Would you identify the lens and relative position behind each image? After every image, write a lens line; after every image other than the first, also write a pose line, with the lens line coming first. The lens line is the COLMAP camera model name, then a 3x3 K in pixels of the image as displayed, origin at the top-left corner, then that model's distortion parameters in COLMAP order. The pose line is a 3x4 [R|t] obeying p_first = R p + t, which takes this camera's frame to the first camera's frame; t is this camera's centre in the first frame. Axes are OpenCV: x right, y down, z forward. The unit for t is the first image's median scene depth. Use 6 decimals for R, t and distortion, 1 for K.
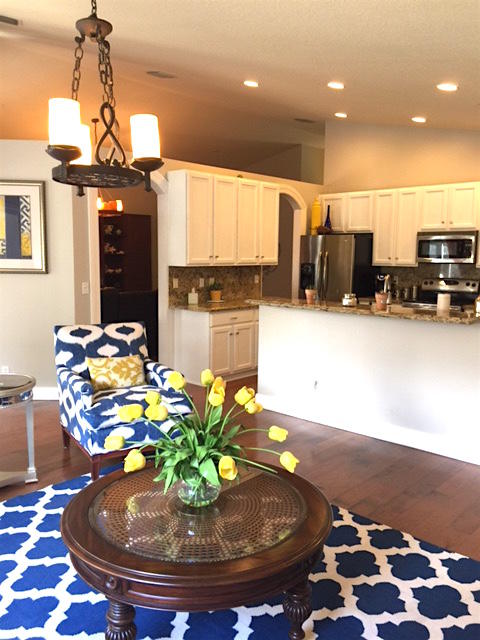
lens RADIAL K [[545.0, 0, 236.9], [0, 545.0, 318.2], [0, 0, 1]] dist [0.080119, -0.092260]
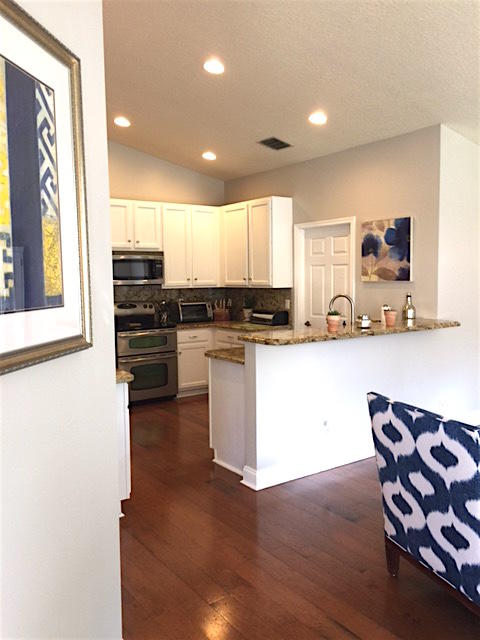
lens RADIAL K [[545.0, 0, 241.3], [0, 545.0, 317.5], [0, 0, 1]] dist [0.080119, -0.092260]
pose [[0.200673, -0.088853, 0.975620, -0.766215], [0.129028, 0.989600, 0.063587, -0.128468], [-0.971124, 0.113122, 0.210051, 1.007607]]
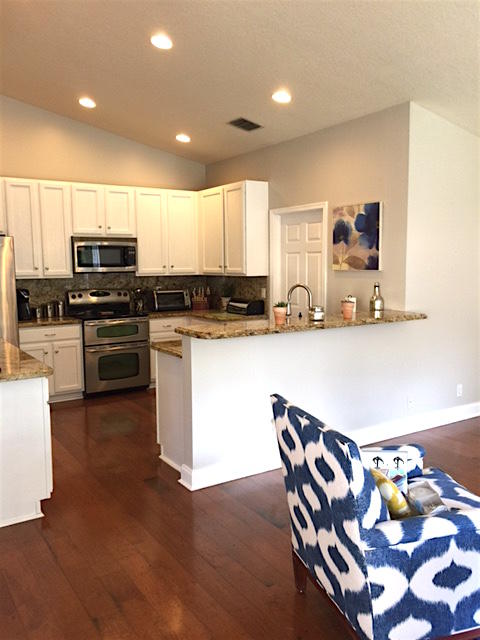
lens RADIAL K [[545.0, 0, 240.8], [0, 545.0, 316.9], [0, 0, 1]] dist [0.080119, -0.092260]
pose [[0.246104, -0.110861, 0.962882, -0.688994], [0.124450, 0.988828, 0.082040, -0.117110], [-0.961221, 0.099640, 0.257152, 0.891135]]
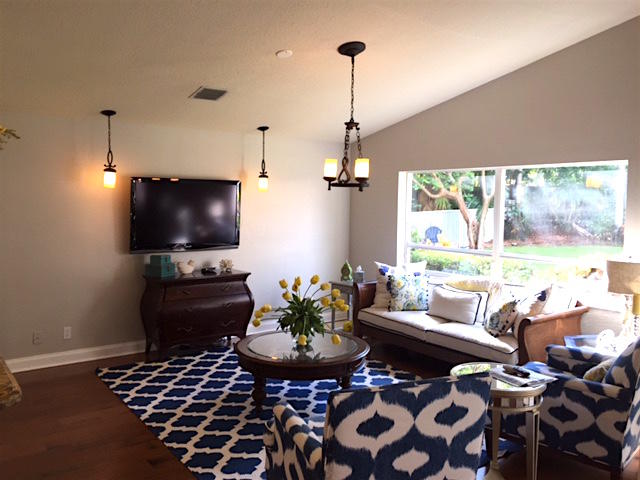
lens RADIAL K [[545.0, 0, 319.3], [0, 545.0, 225.0], [0, 0, 1]] dist [0.080119, -0.092260]
pose [[-0.983331, -0.033723, 0.178667, -0.236685], [-0.004189, 0.986590, 0.163164, -0.207493], [-0.181774, 0.159696, -0.970286, 1.432091]]
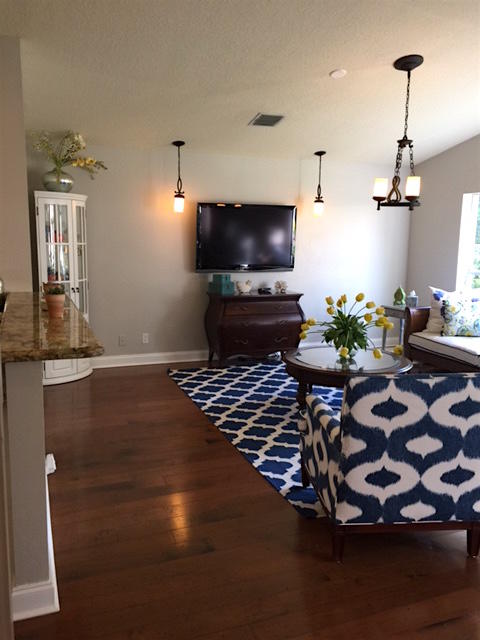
lens RADIAL K [[545.0, 0, 239.0], [0, 545.0, 308.4], [0, 0, 1]] dist [0.080119, -0.092260]
pose [[-0.900031, -0.085086, 0.427440, -0.292787], [0.024878, 0.969128, 0.245300, -0.186261], [-0.435115, 0.231411, -0.870128, 1.490622]]
